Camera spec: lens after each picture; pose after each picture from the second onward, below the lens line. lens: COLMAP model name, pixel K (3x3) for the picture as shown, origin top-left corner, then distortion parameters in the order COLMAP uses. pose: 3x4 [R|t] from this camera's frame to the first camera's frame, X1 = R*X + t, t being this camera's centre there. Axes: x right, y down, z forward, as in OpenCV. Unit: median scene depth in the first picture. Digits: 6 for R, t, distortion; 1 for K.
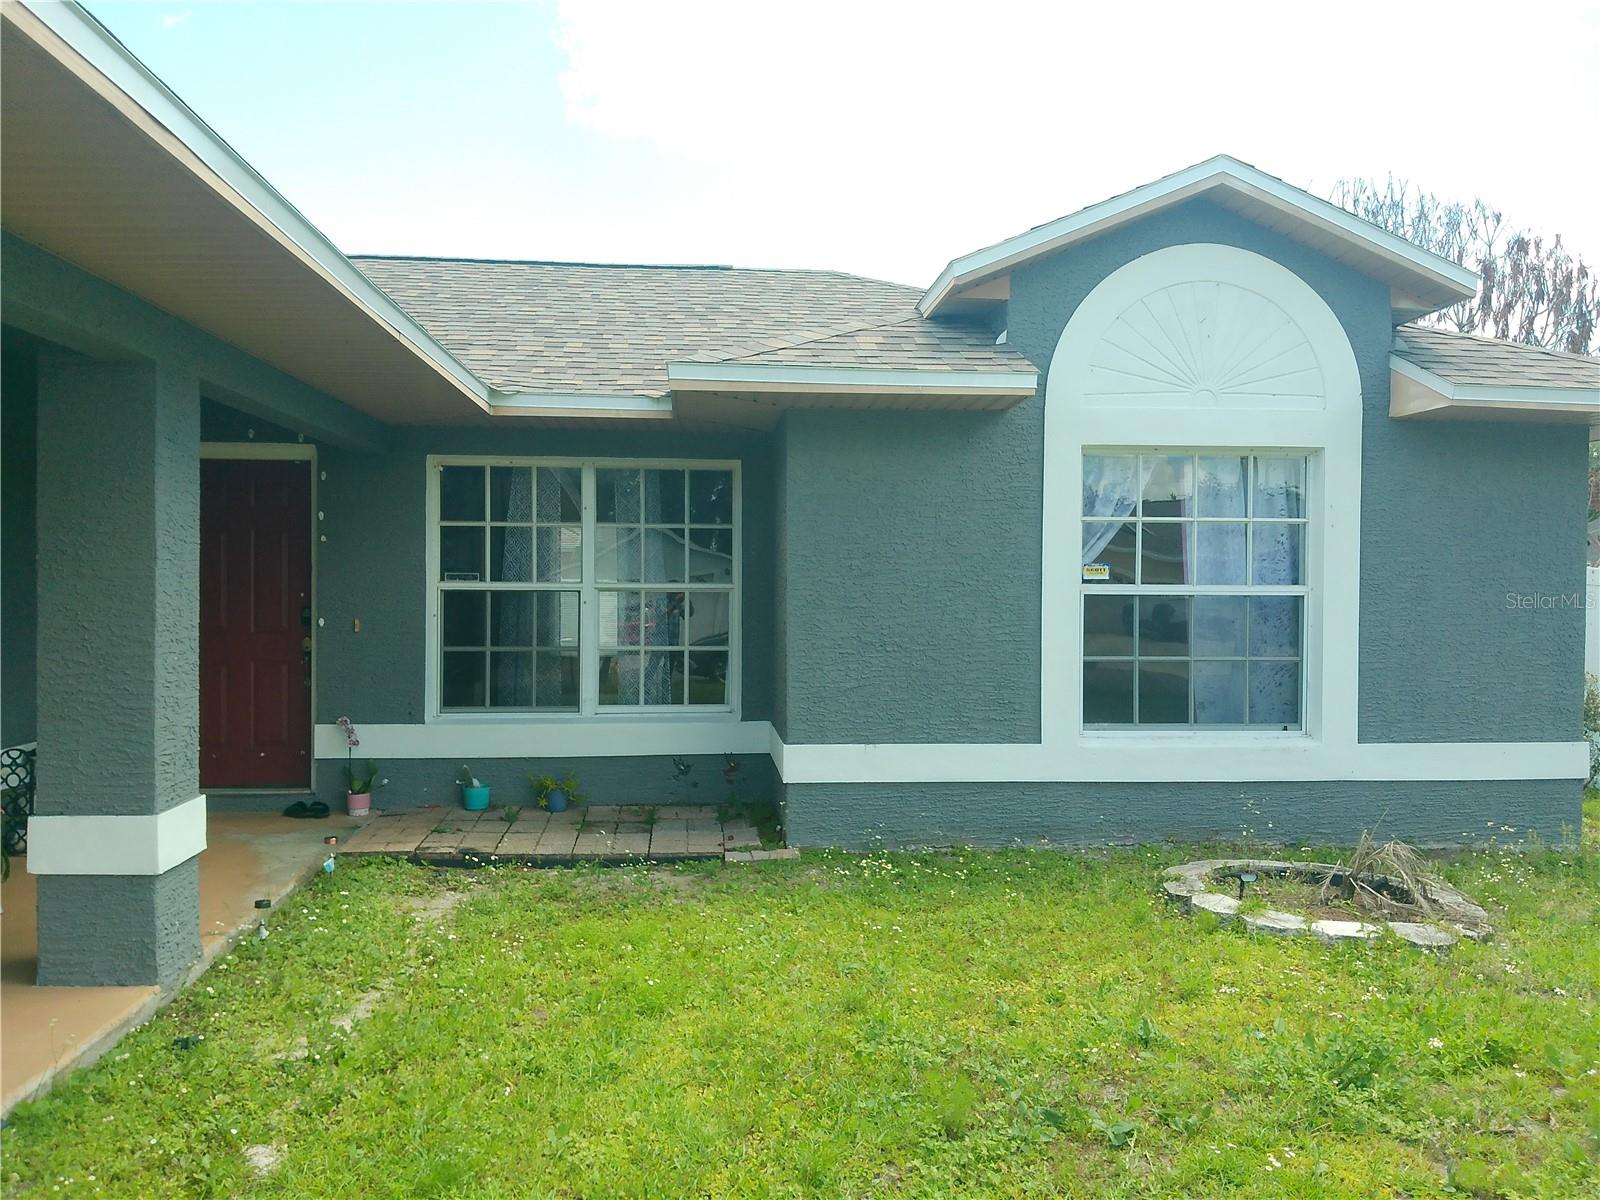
lens RADIAL K [[1317.3, 0, 817.2], [0, 1317.3, 607.2], [0, 0, 1]] dist [0.062011, -0.132707]
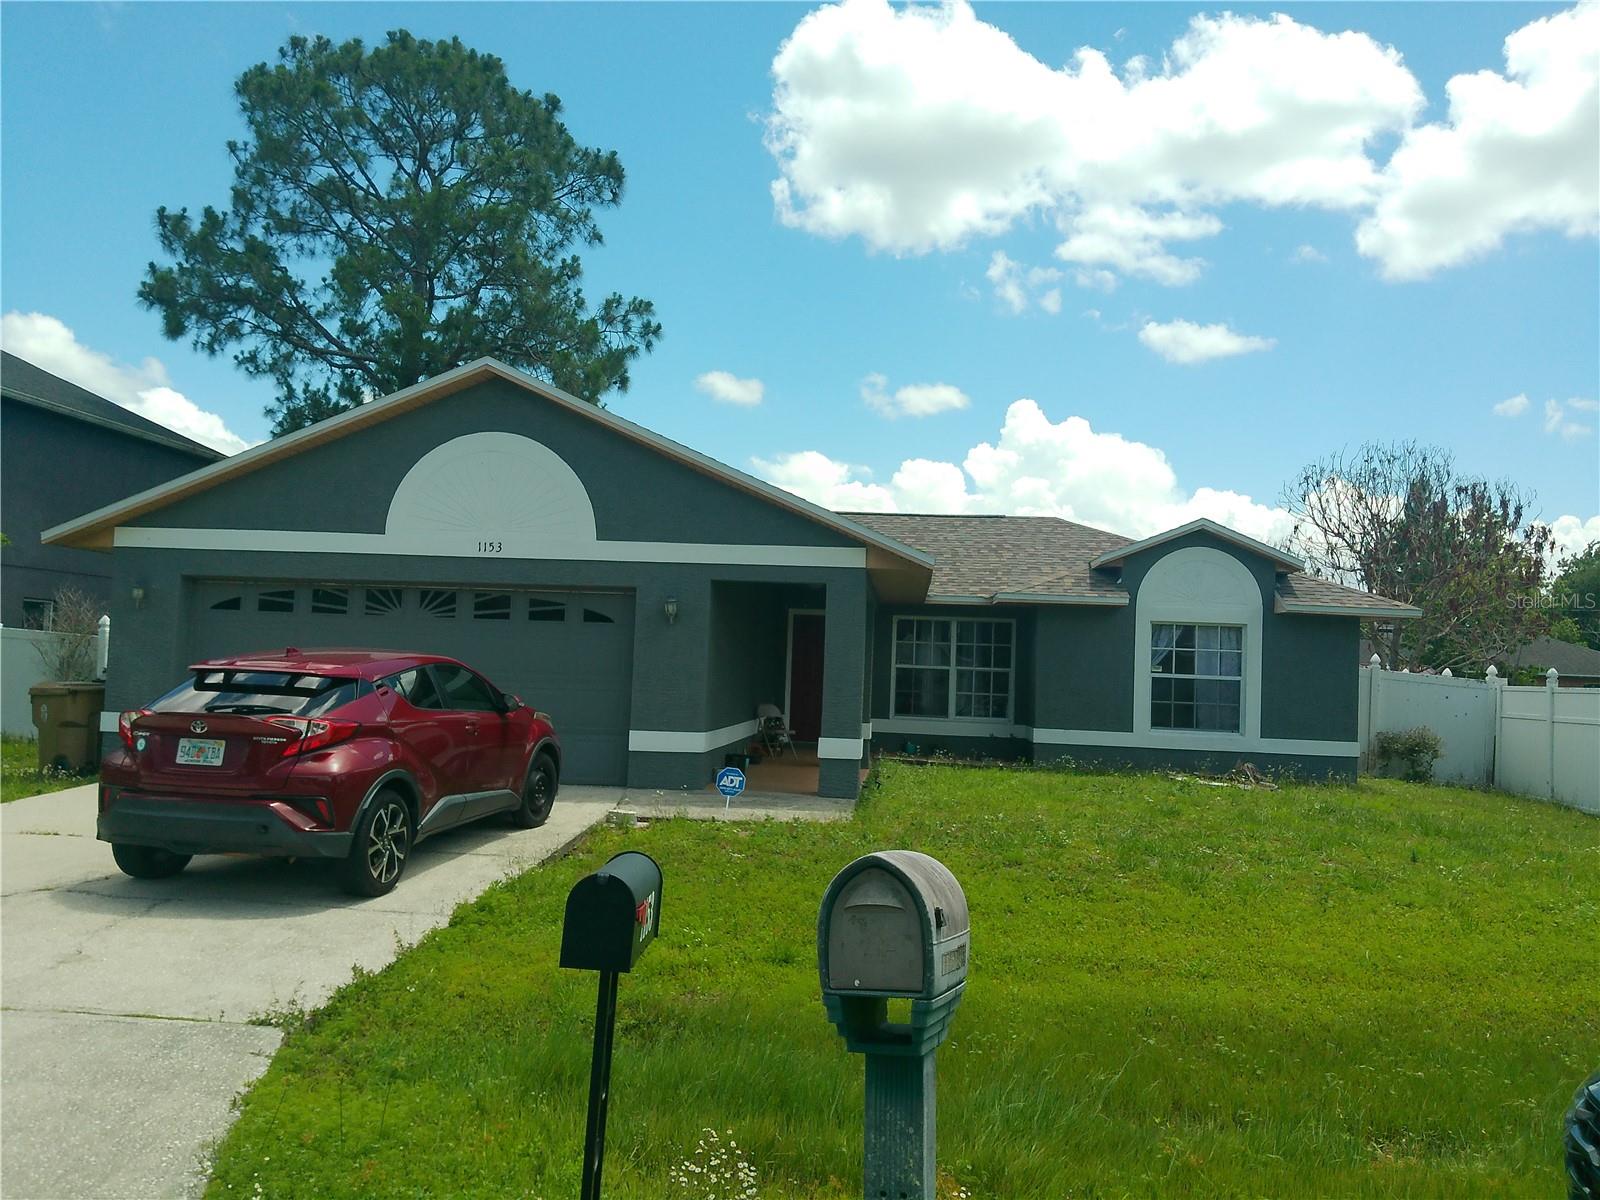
lens RADIAL K [[1265.5, 0, 800.0], [0, 1265.5, 600.0], [0, 0, 1]] dist [0.151292, -0.336059]
pose [[0.983131, 0.021453, -0.181642, -0.027611], [-0.035959, 0.996386, -0.076950, 0.057457], [0.179335, 0.082184, 0.980349, -1.612686]]
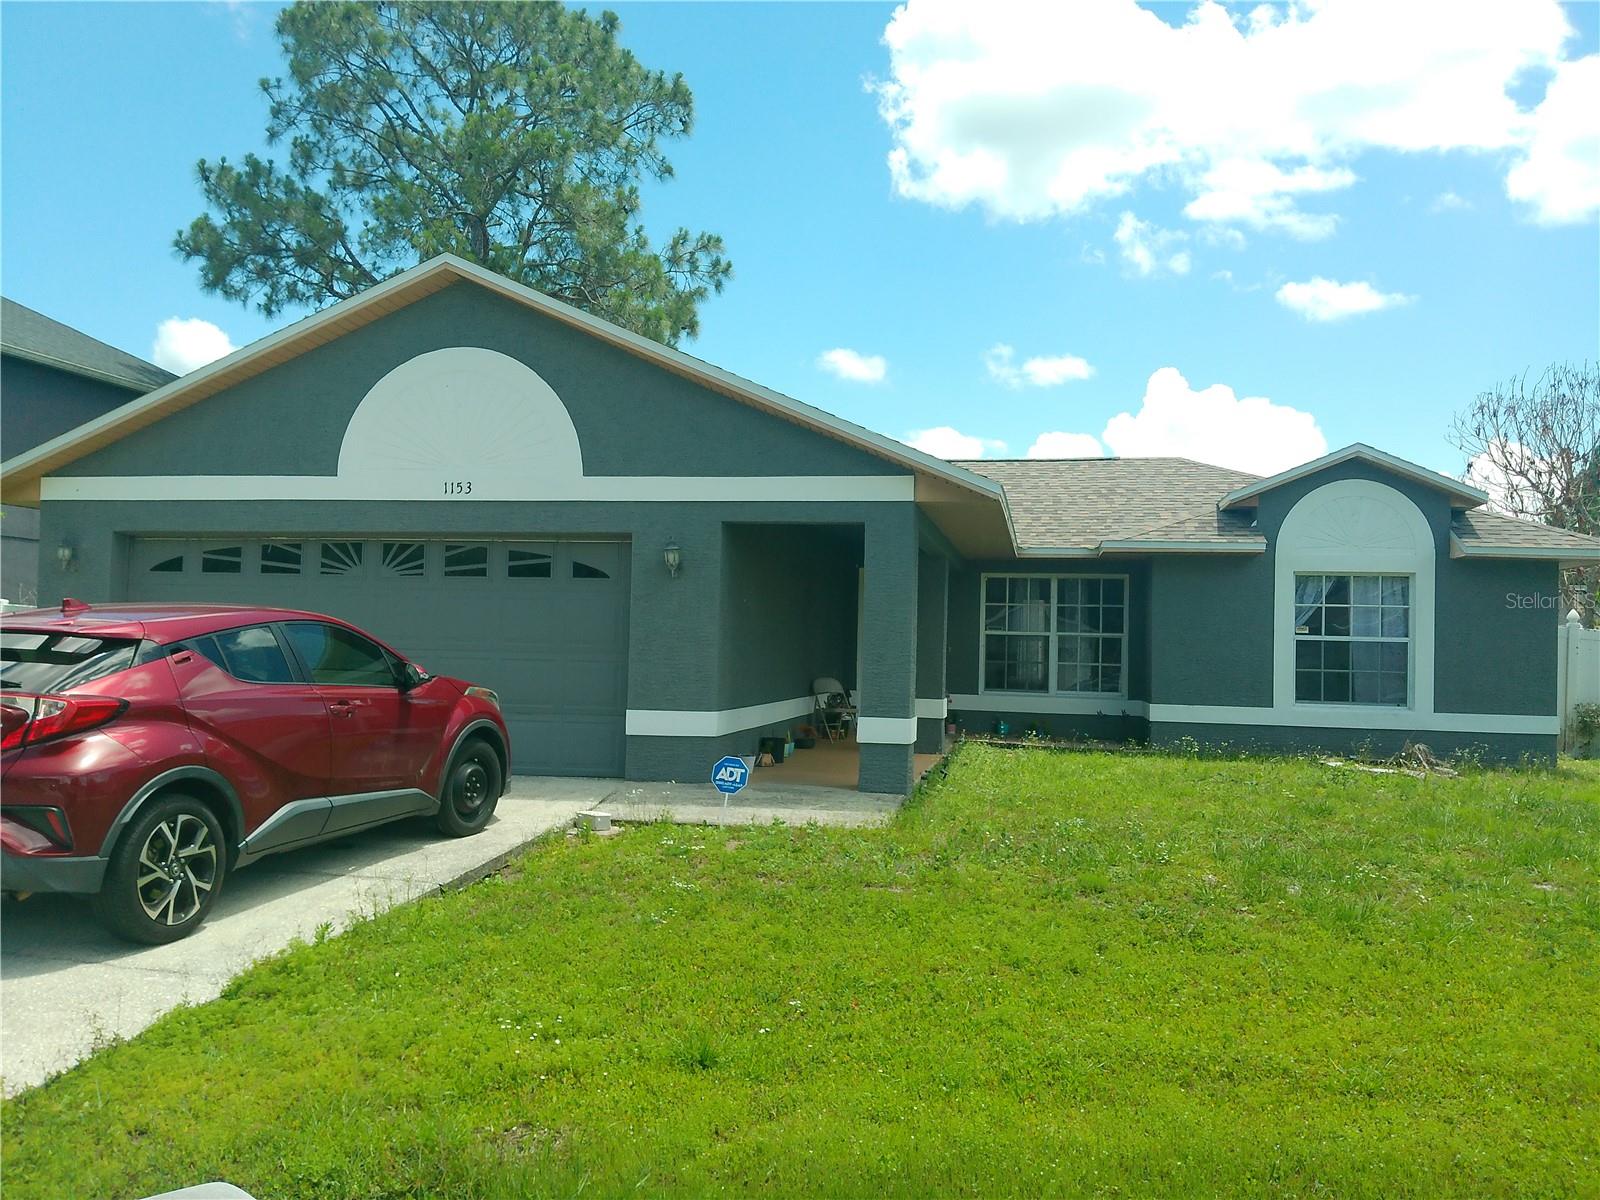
lens RADIAL K [[1278.9, 0, 810.1], [0, 1278.9, 598.8], [0, 0, 1]] dist [0.113505, -0.218293]
pose [[0.961850, 0.007838, -0.273466, 0.015565], [-0.024751, 0.997983, -0.058451, 0.065507], [0.272456, 0.062990, 0.960104, -1.235246]]
